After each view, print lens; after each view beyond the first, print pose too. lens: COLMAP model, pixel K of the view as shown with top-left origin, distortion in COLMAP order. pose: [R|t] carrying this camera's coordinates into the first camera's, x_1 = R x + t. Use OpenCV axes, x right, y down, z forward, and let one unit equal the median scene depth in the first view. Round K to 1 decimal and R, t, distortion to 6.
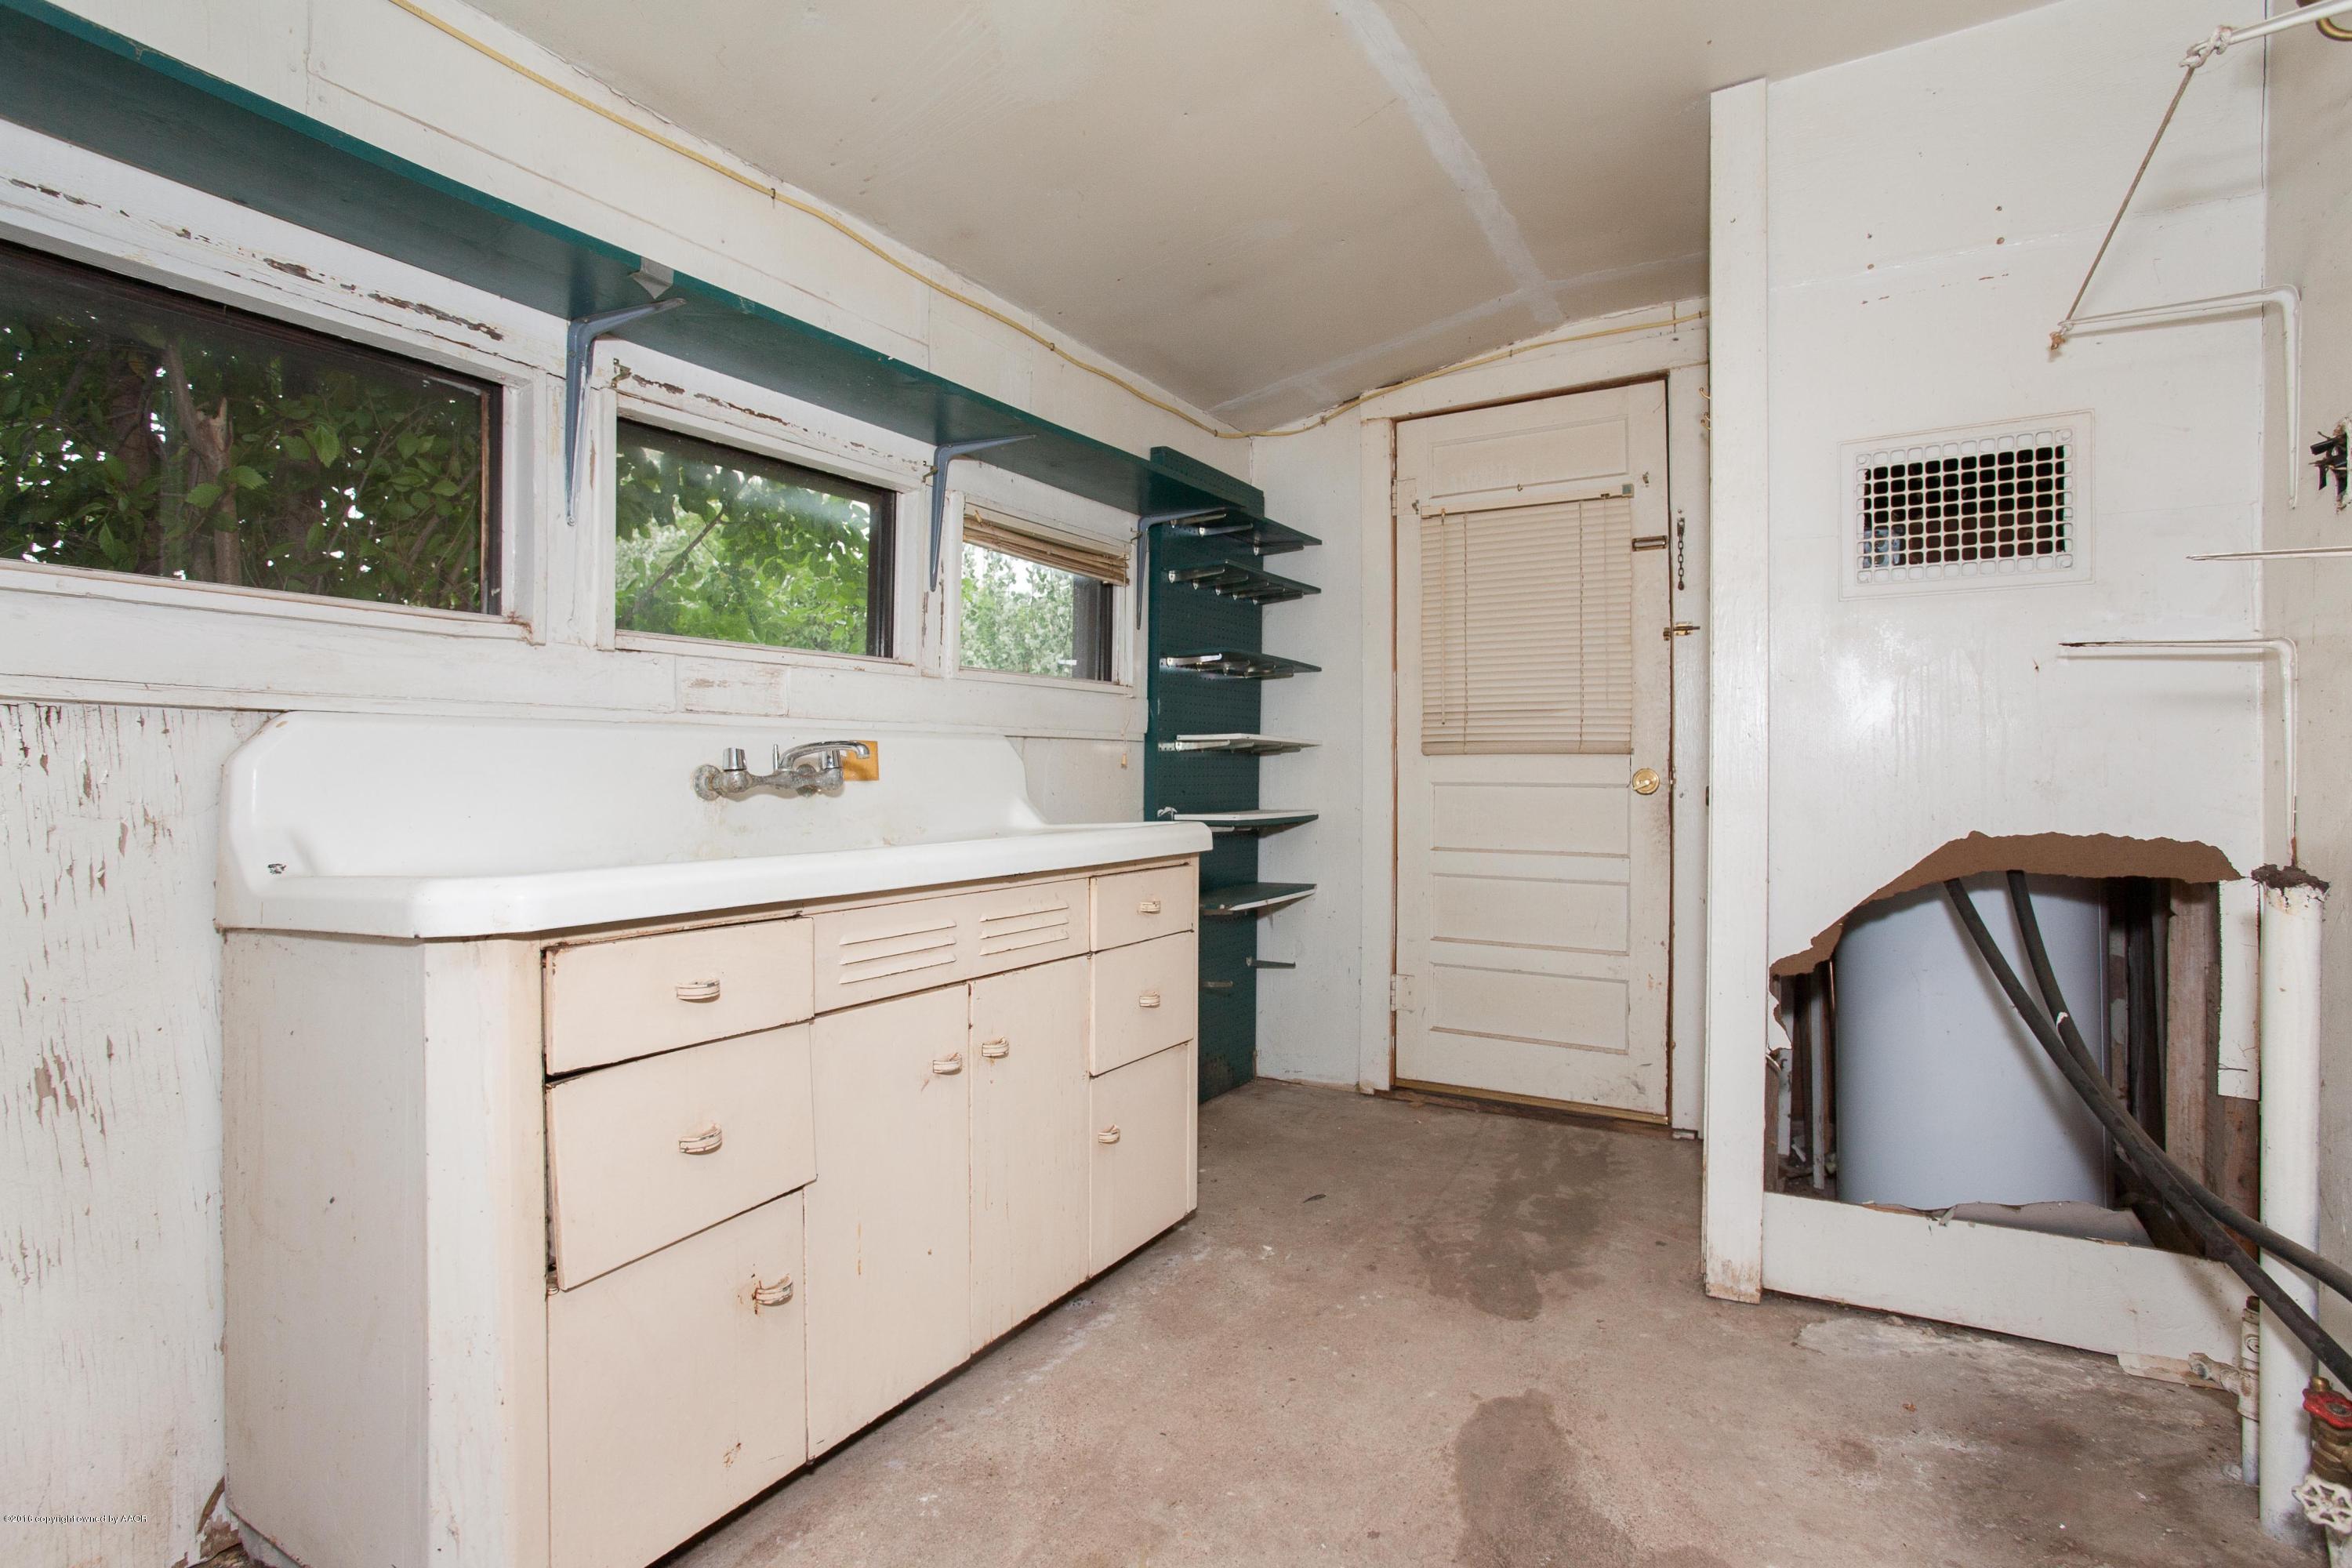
lens RADIAL K [[1147.9, 0, 1172.4], [0, 1147.9, 766.6], [0, 0, 1]] dist [-0.048336, 0.029690]
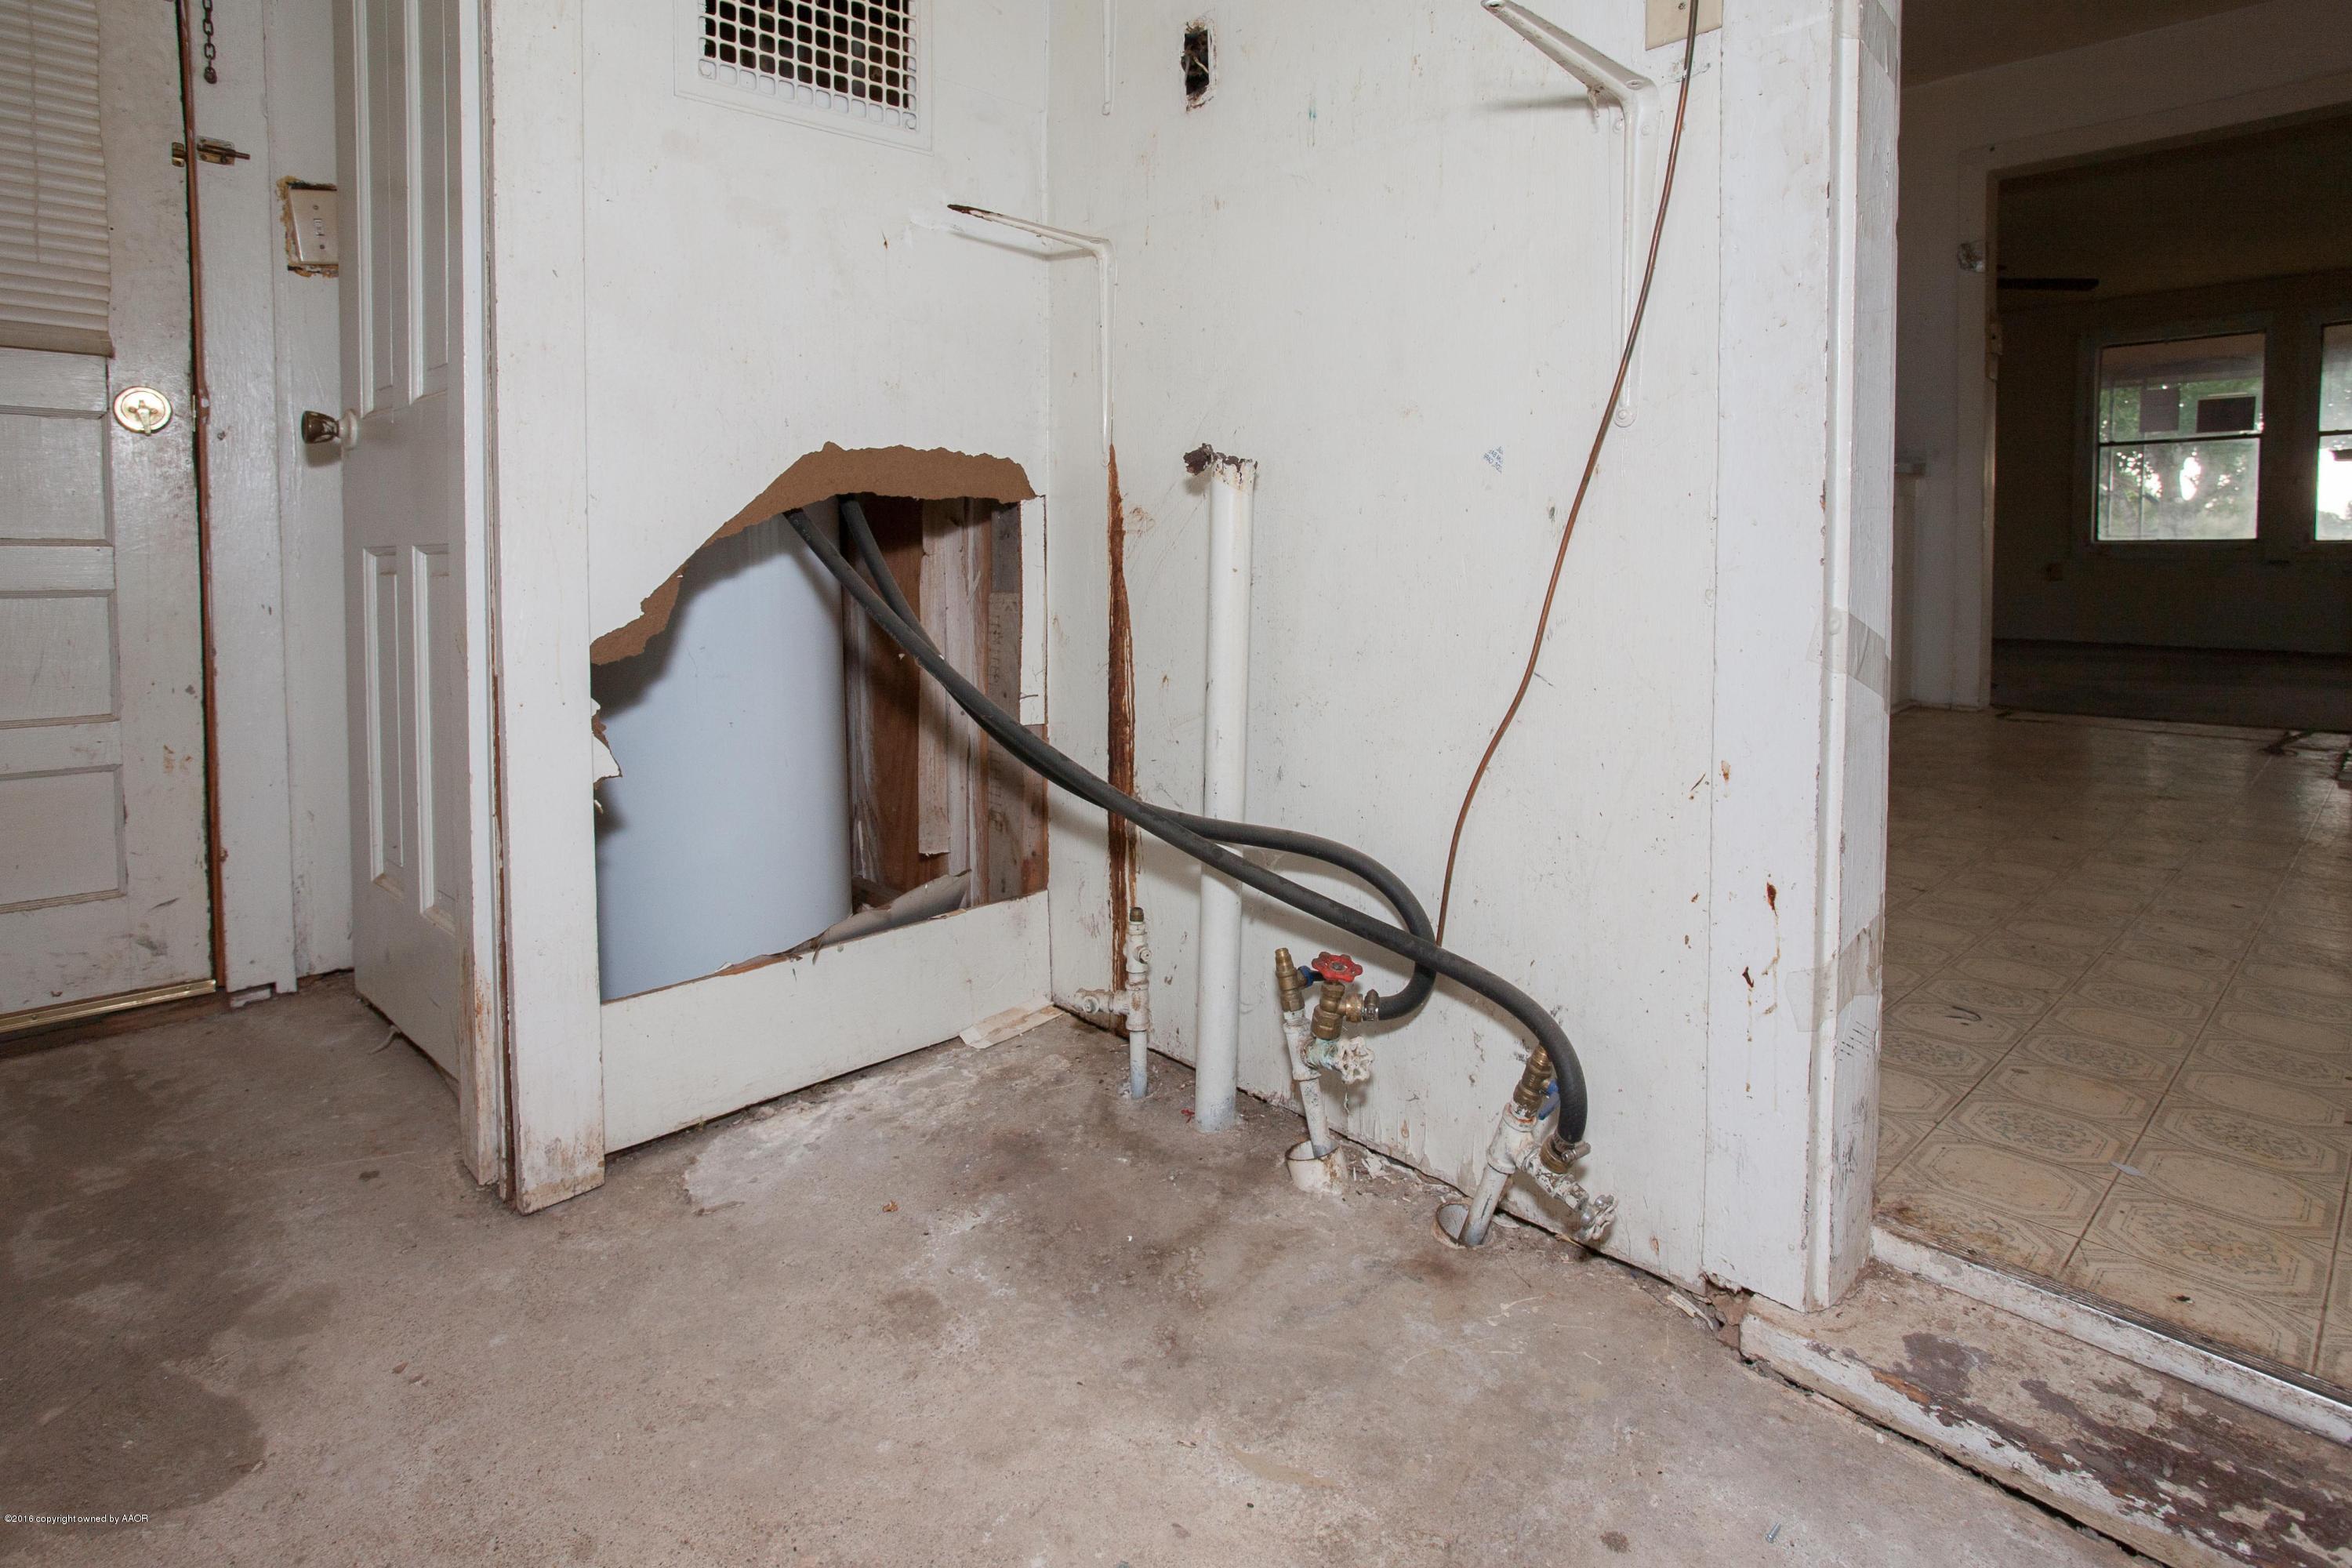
lens RADIAL K [[1250.4, 0, 1180.1], [0, 1250.4, 589.4], [0, 0, 1]] dist [-0.041680, 0.024124]
pose [[0.298980, -0.046821, 0.953110, -0.026539], [-0.000190, 0.998793, 0.049125, 0.112278], [-0.954259, -0.014868, 0.298610, 0.501485]]
